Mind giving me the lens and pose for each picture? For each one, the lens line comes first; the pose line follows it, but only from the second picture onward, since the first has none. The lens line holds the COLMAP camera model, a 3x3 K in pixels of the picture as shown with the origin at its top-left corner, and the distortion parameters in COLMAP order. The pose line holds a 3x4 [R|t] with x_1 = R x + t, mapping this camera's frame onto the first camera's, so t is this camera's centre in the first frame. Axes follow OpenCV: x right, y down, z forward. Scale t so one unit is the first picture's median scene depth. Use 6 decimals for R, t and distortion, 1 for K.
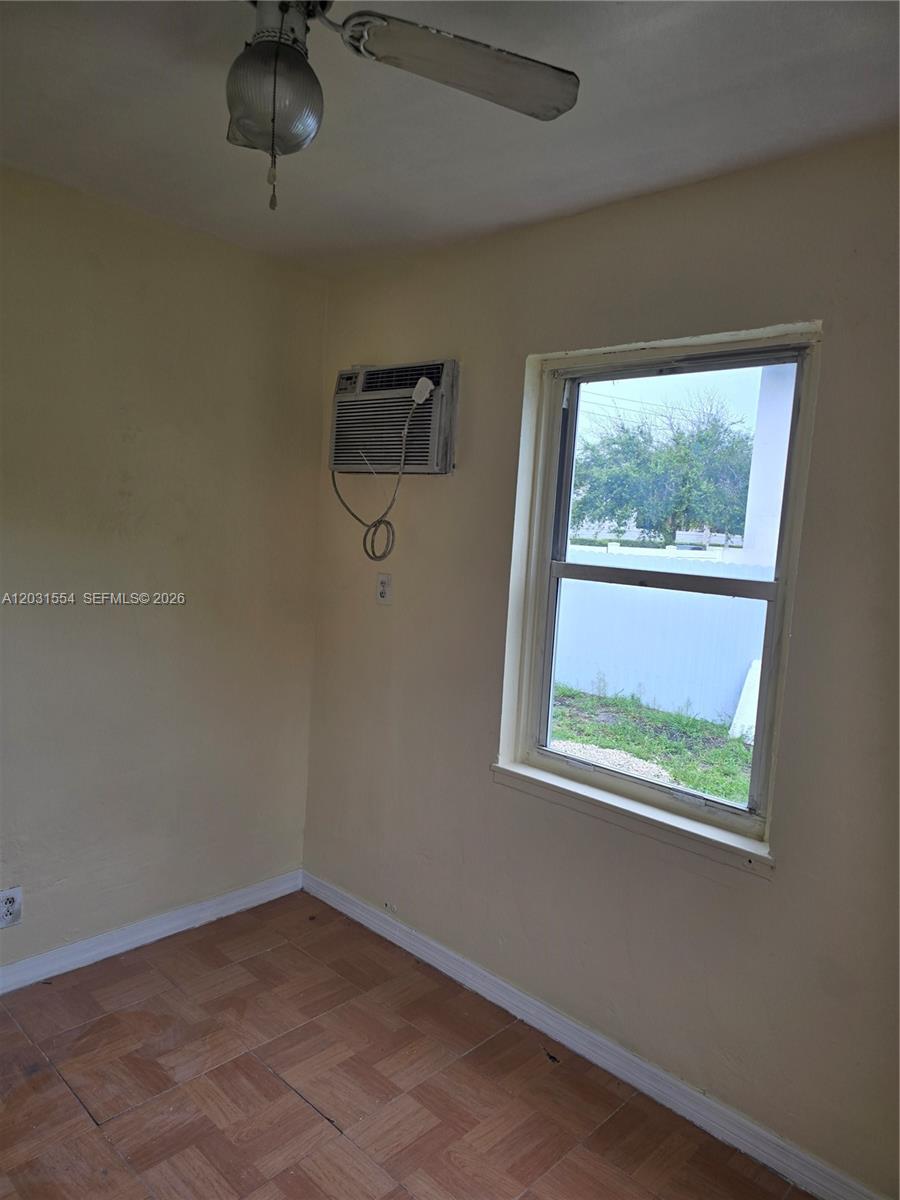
lens RADIAL K [[822.0, 0, 449.7], [0, 822.0, 641.4], [0, 0, 1]] dist [-0.000966, -0.000435]
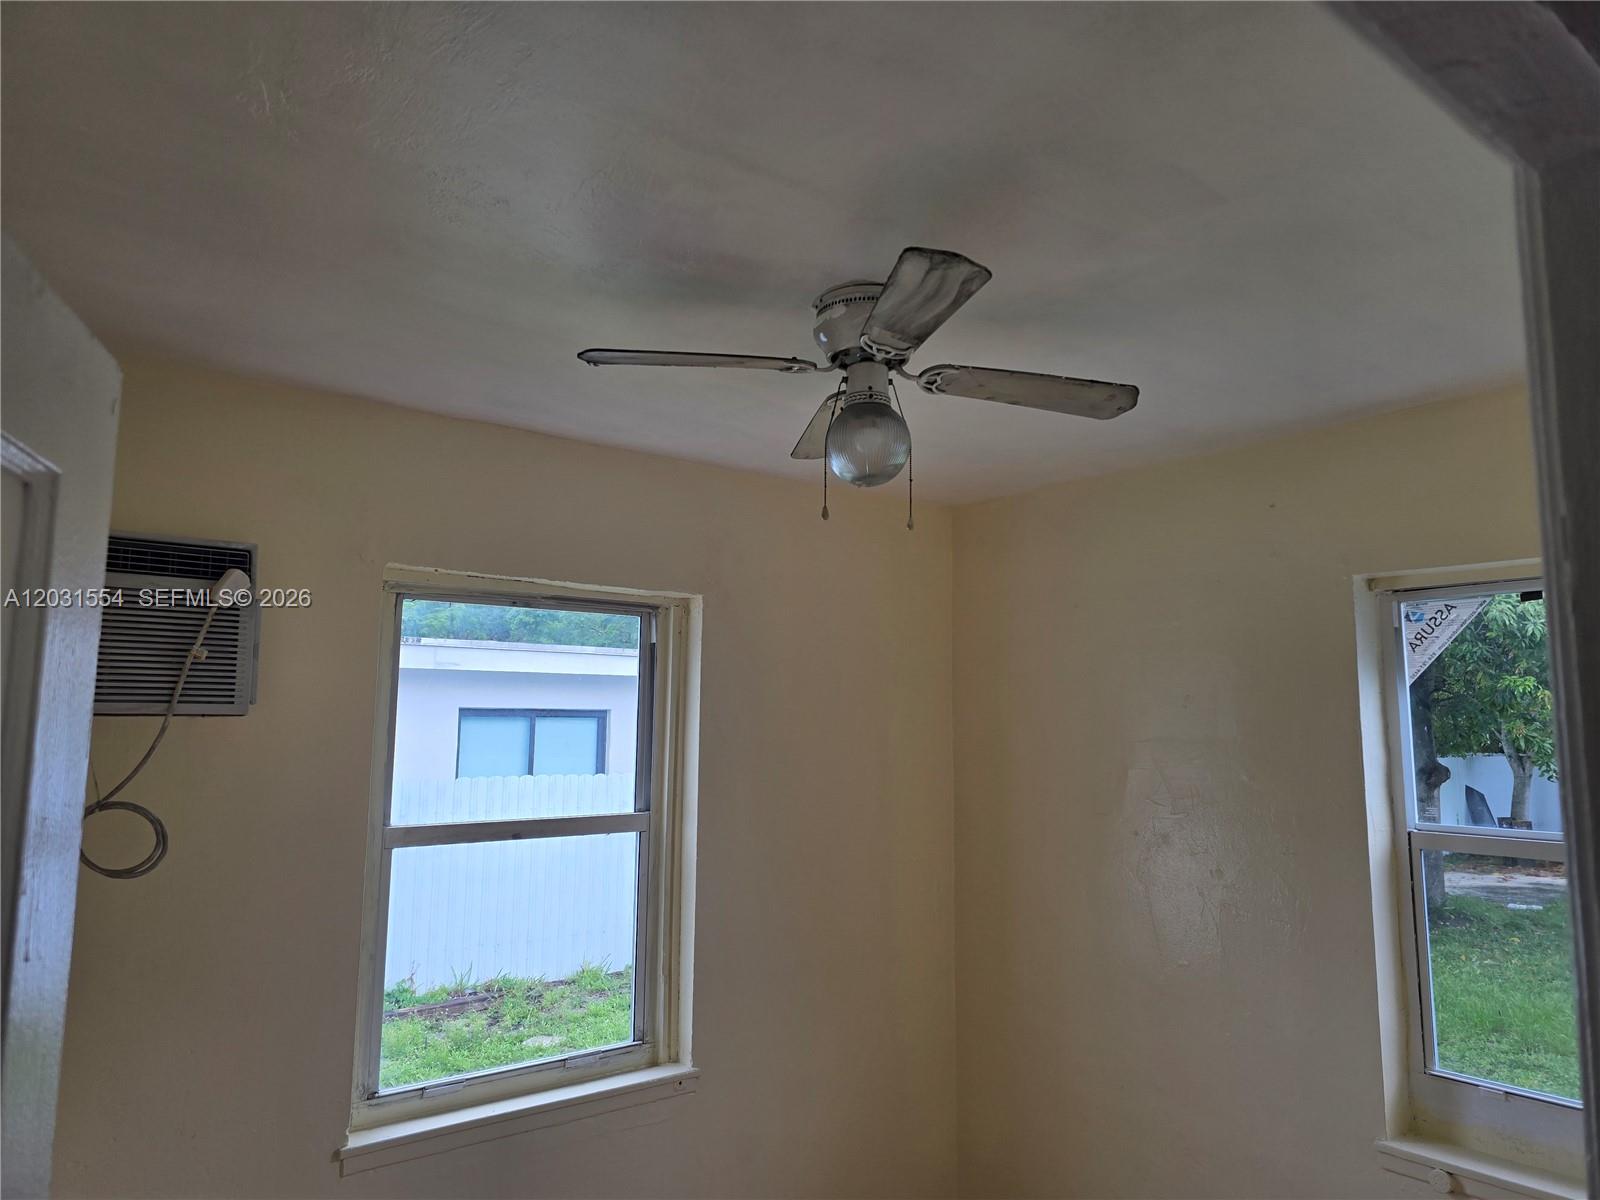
lens RADIAL K [[1061.7, 0, 800.0], [0, 1061.7, 600.0], [0, 0, 1]] dist [-0.000324, -0.000602]
pose [[0.108380, 0.059958, 0.992300, -0.879786], [0.147884, 0.986101, -0.075735, -0.189376], [-0.983048, 0.154954, 0.098007, 0.551636]]
